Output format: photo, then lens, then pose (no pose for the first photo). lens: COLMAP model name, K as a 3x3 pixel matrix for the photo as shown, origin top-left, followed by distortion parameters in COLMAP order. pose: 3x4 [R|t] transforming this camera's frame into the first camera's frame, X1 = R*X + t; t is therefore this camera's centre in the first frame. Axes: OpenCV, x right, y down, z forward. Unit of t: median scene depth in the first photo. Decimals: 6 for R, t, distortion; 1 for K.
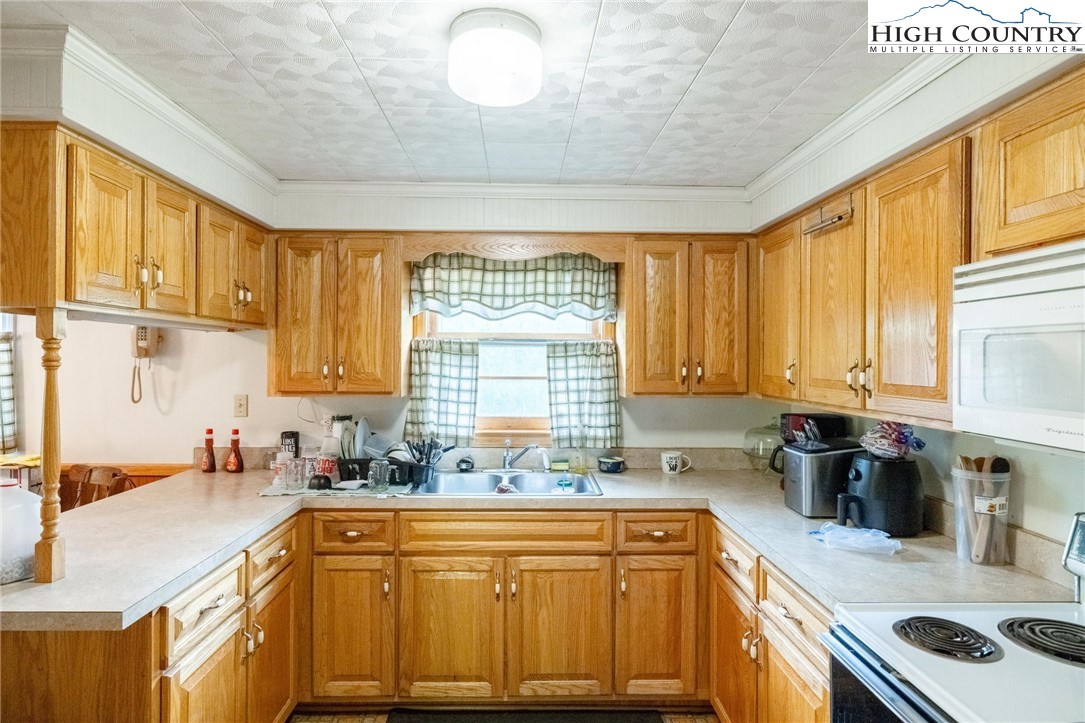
lens RADIAL K [[604.8, 0, 540.6], [0, 604.8, 357.8], [0, 0, 1]] dist [0.000400, -0.001118]
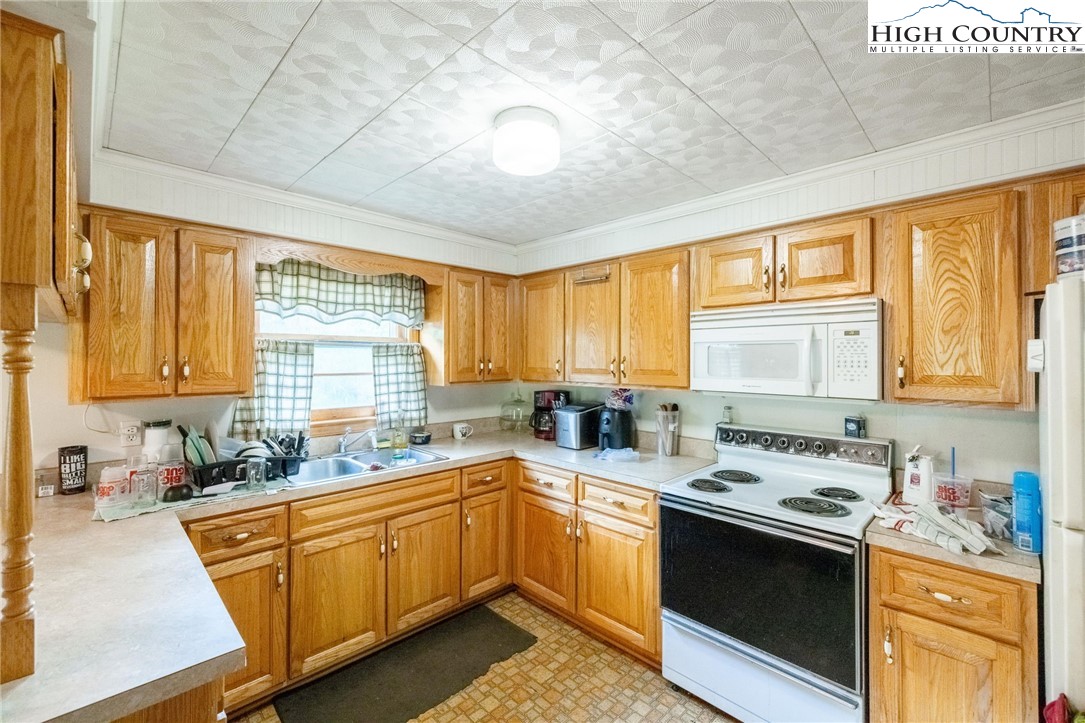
lens RADIAL K [[456.2, 0, 542.5], [0, 456.2, 358.2], [0, 0, 1]] dist [-0.001203, 0.000274]
pose [[0.724556, -0.004703, 0.689200, -0.453527], [0.003929, 0.999989, 0.002693, 0.001588], [-0.689205, 0.000757, 0.724566, 0.122435]]
